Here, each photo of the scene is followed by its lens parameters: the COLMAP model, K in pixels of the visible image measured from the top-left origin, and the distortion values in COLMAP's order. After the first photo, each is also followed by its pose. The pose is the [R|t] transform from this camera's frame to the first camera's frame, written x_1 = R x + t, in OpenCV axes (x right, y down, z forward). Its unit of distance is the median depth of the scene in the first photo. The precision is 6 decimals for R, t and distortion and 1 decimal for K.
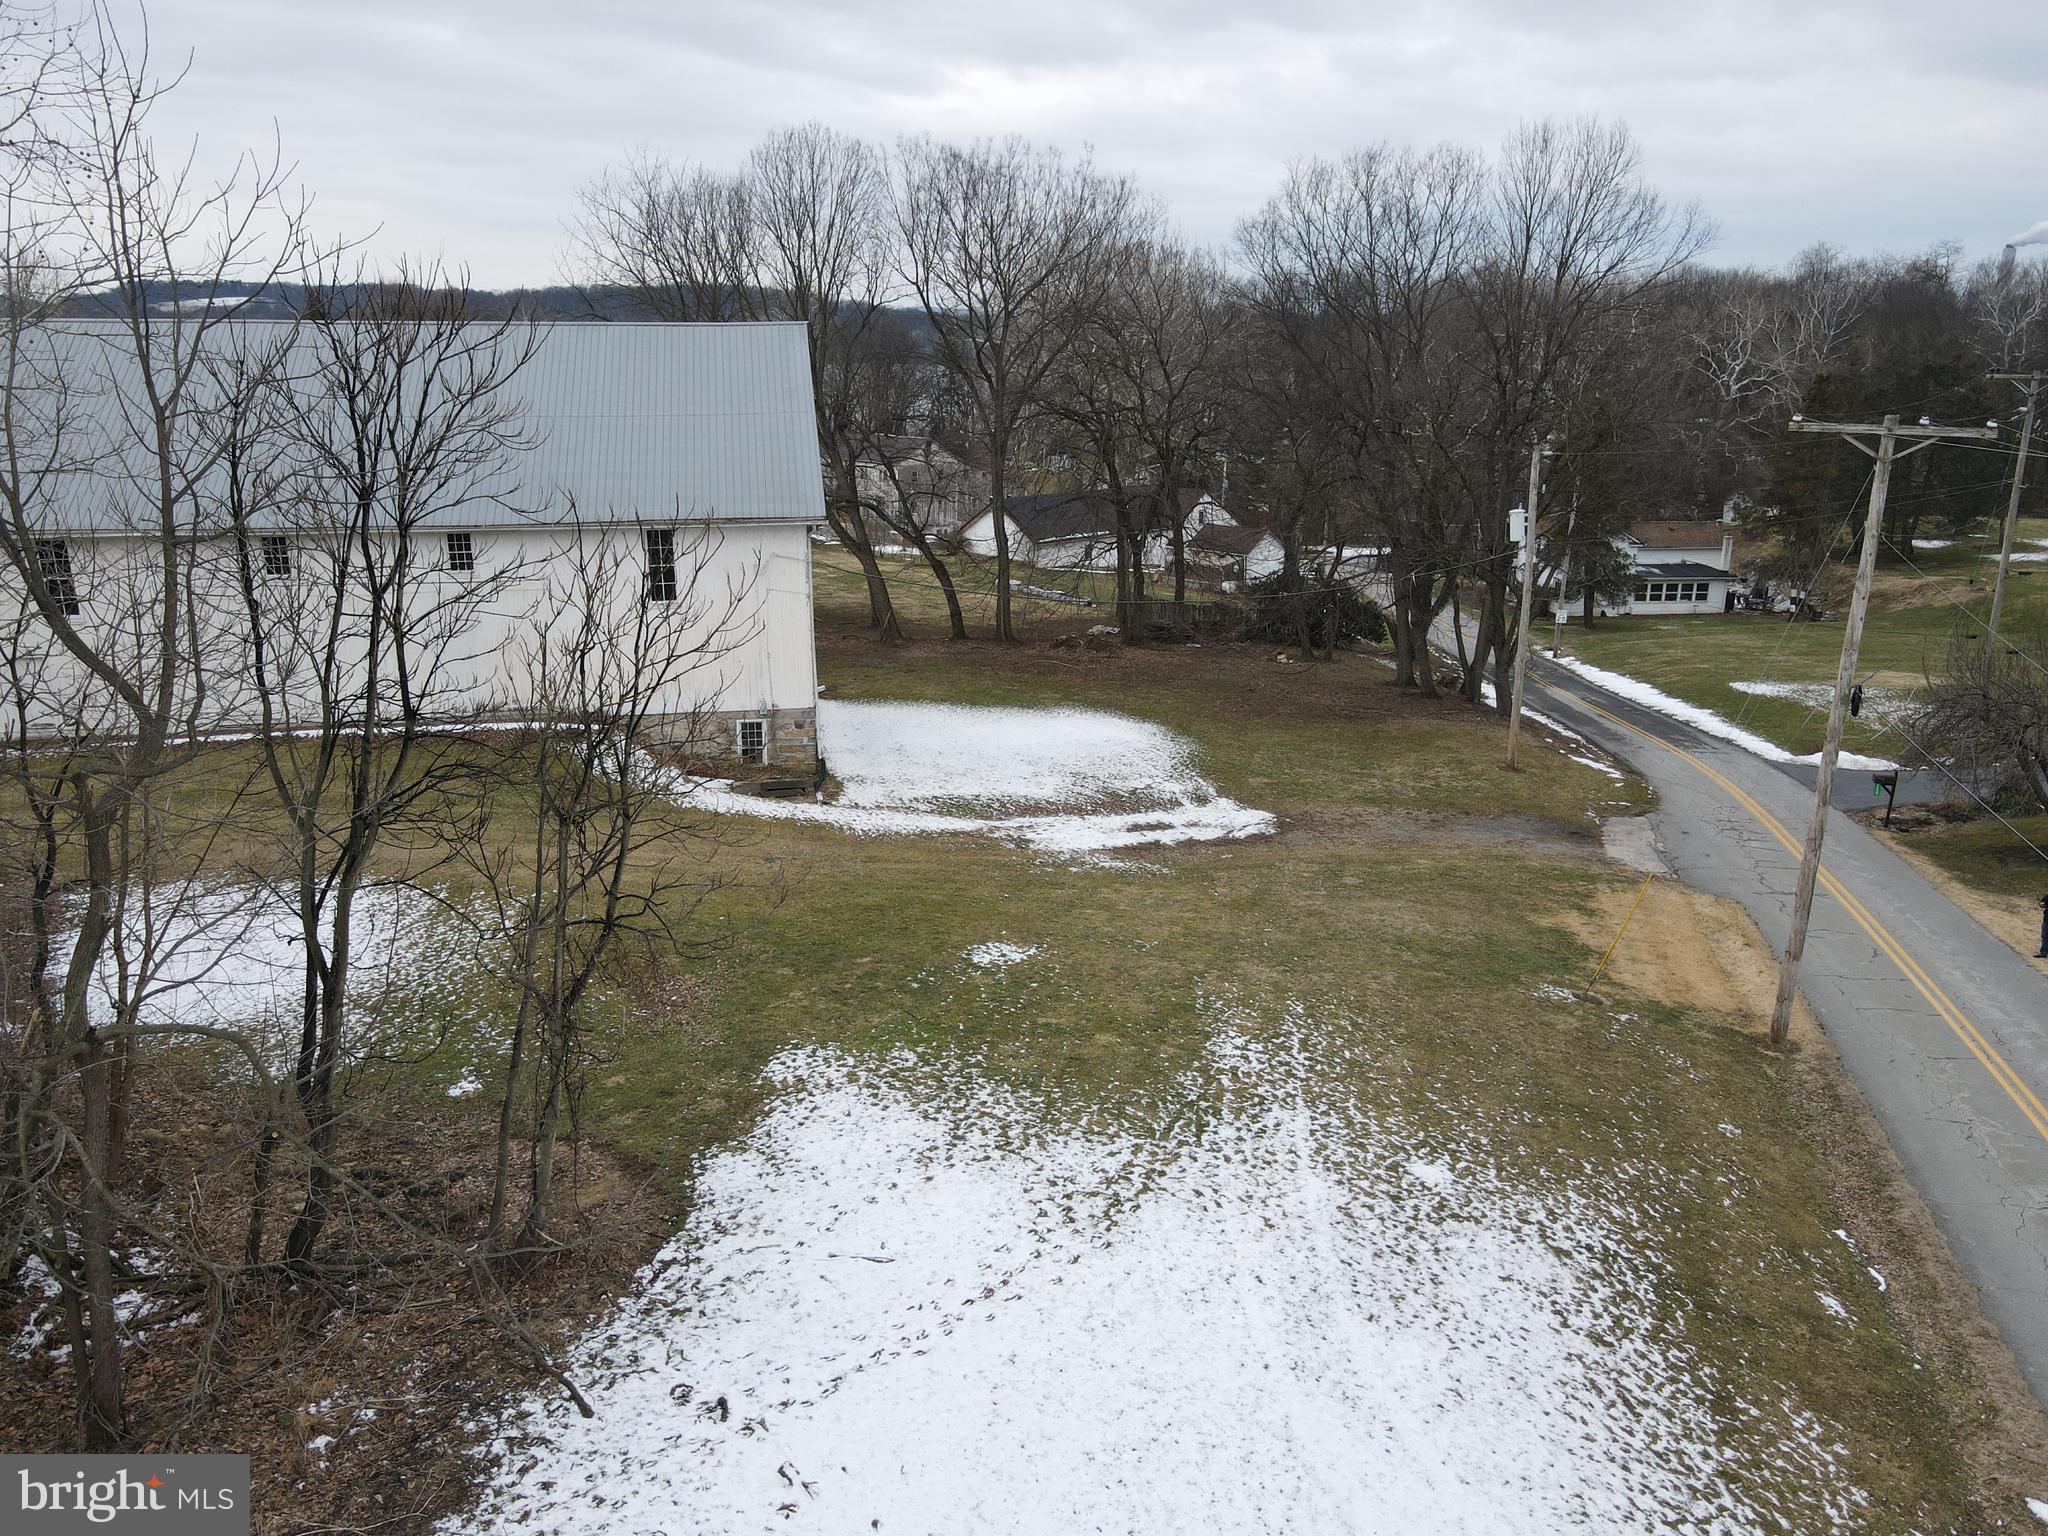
lens RADIAL K [[1511.1, 0, 1015.7], [0, 1511.1, 760.8], [0, 0, 1]] dist [-0.012476, 0.046594]
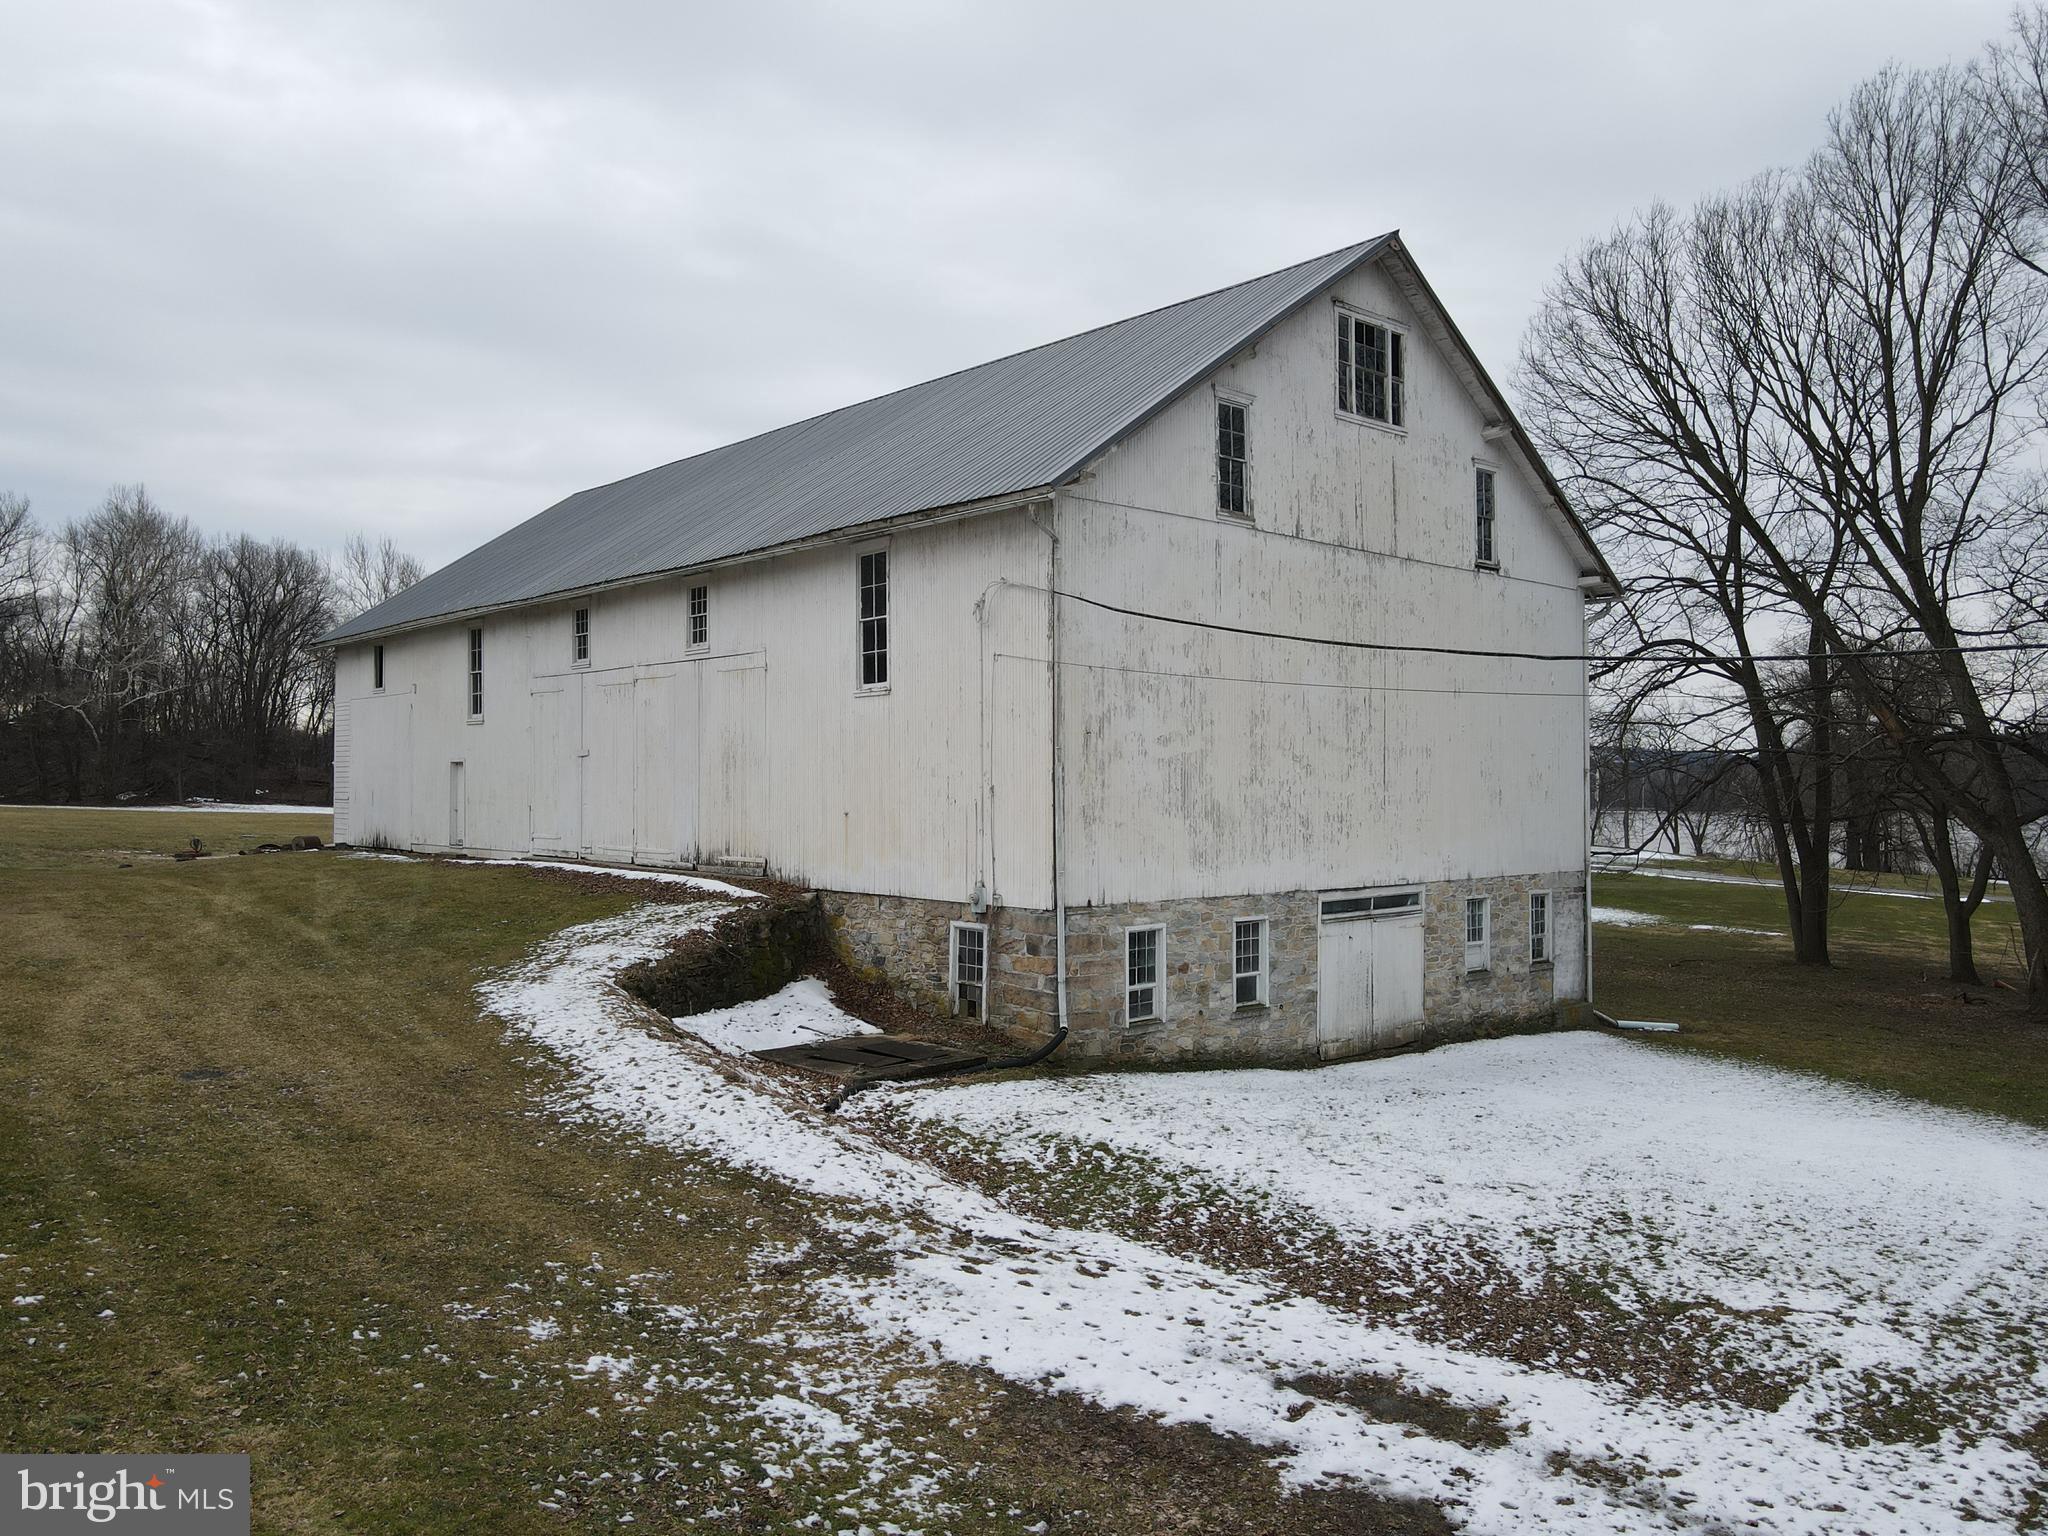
lens RADIAL K [[1511.1, 0, 1015.7], [0, 1511.1, 760.8], [0, 0, 1]] dist [-0.012476, 0.046594]
pose [[0.534777, -0.010835, -0.844924, 0.260459], [-0.233295, 0.959159, -0.159959, -0.002958], [0.812150, 0.282659, 0.510408, 0.775947]]
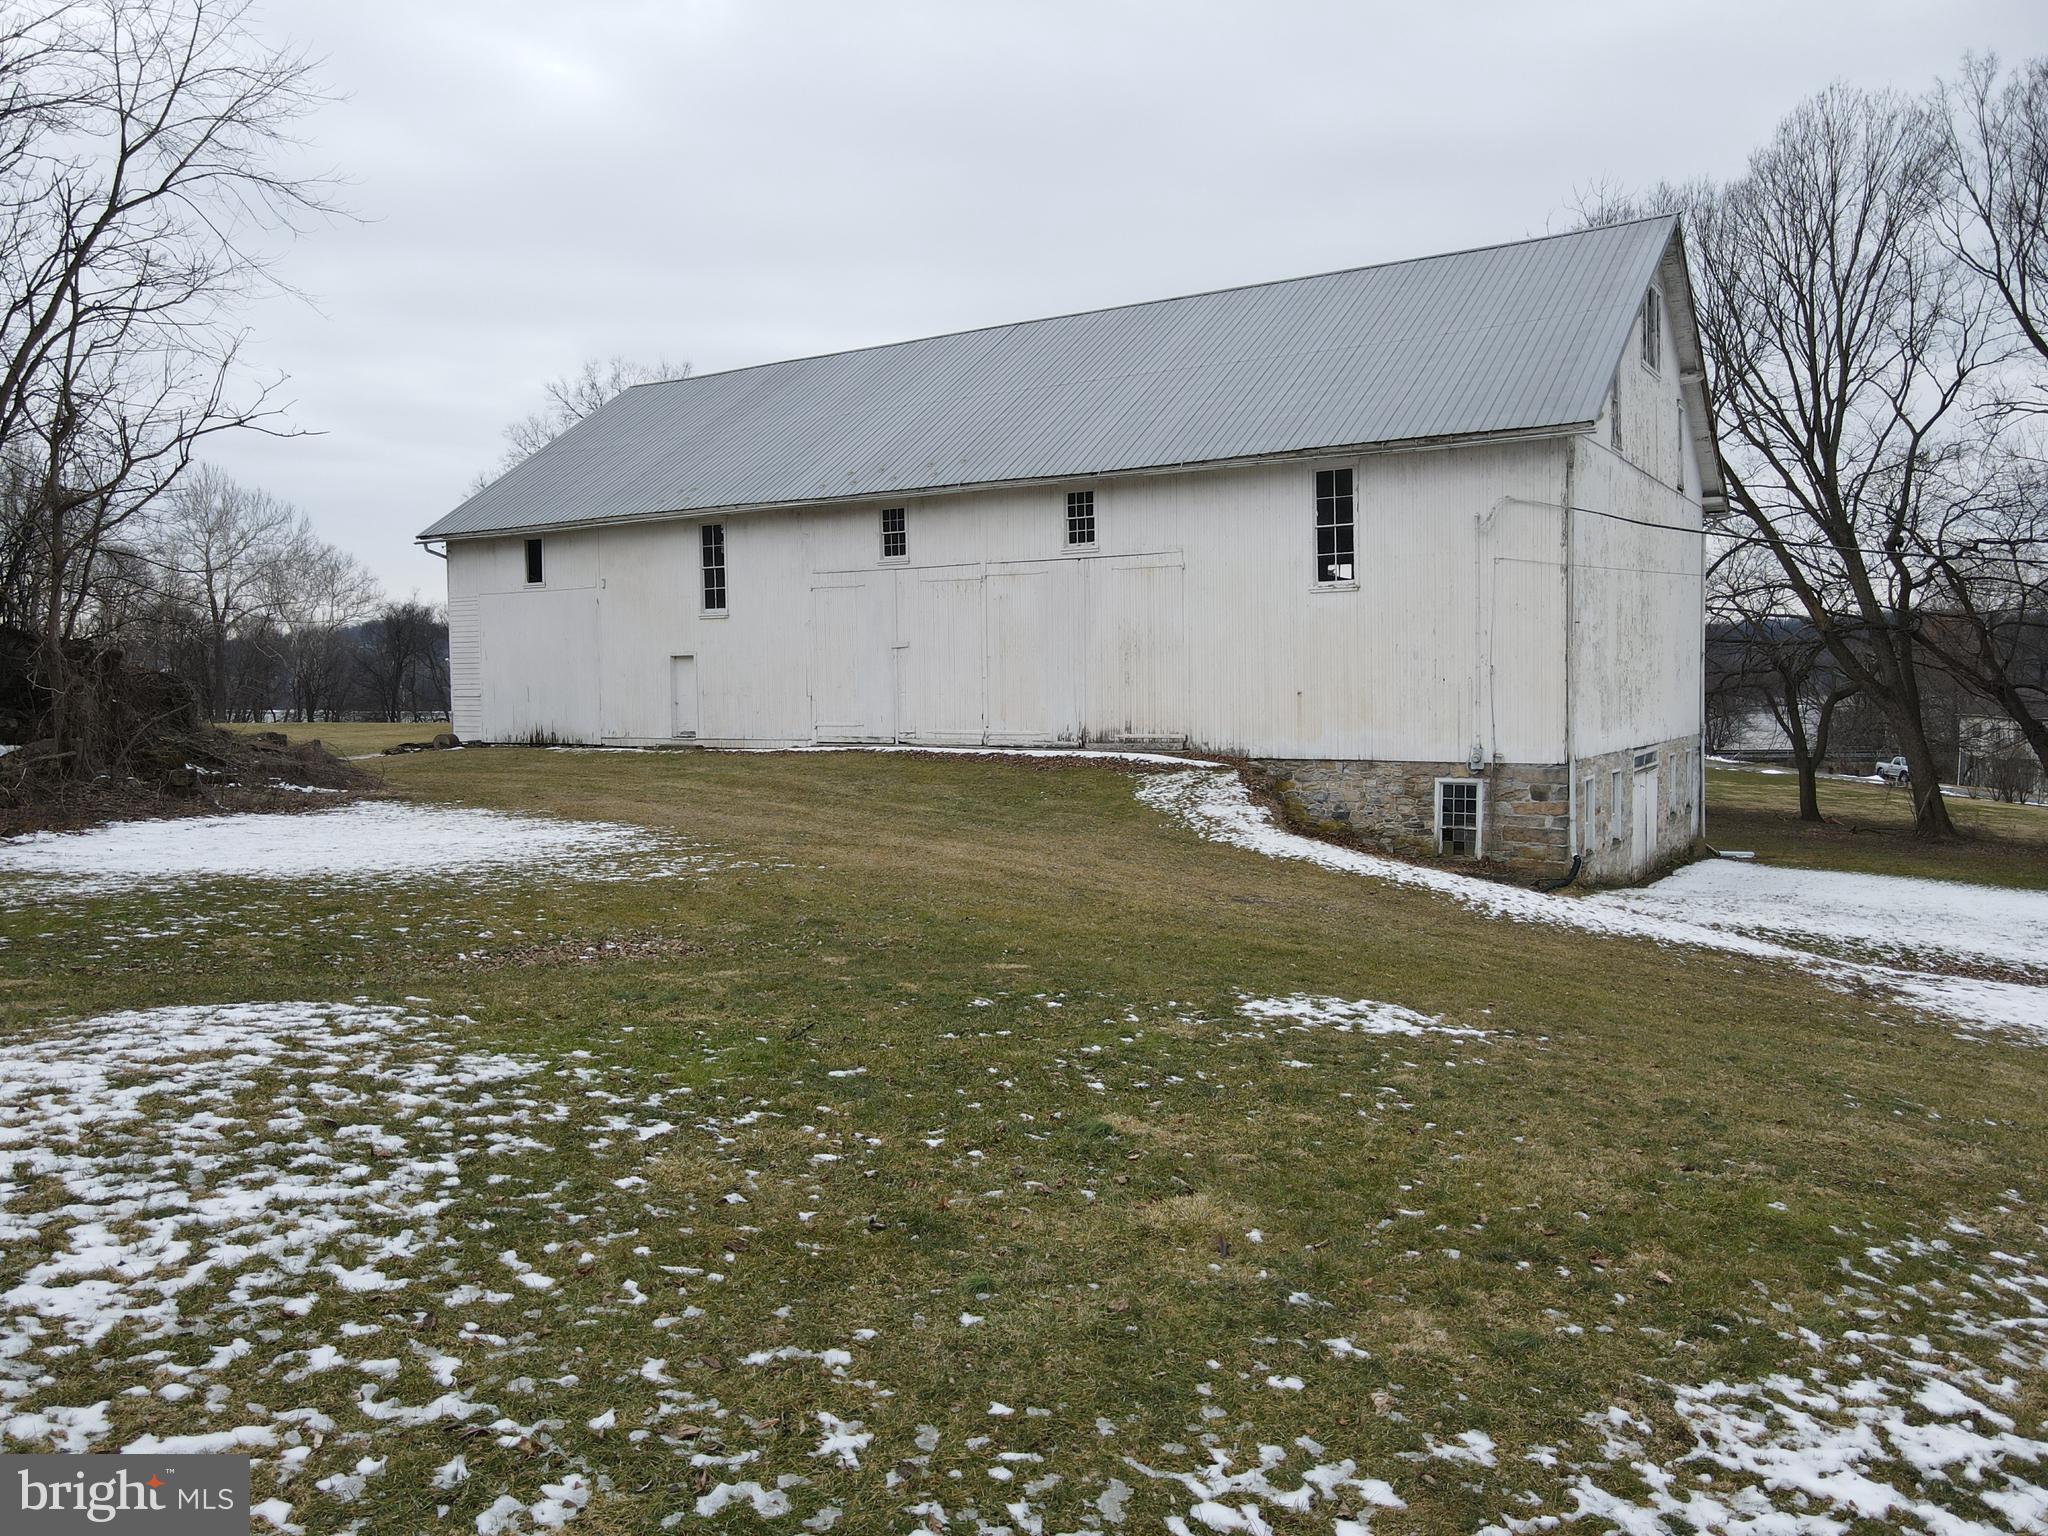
lens RADIAL K [[1511.1, 0, 1015.7], [0, 1511.1, 760.8], [0, 0, 1]] dist [-0.012476, 0.046594]
pose [[0.739726, 0.028812, -0.672291, 0.103336], [-0.173344, 0.973523, -0.149011, 0.089751], [0.650198, 0.226765, 0.725135, 0.463900]]
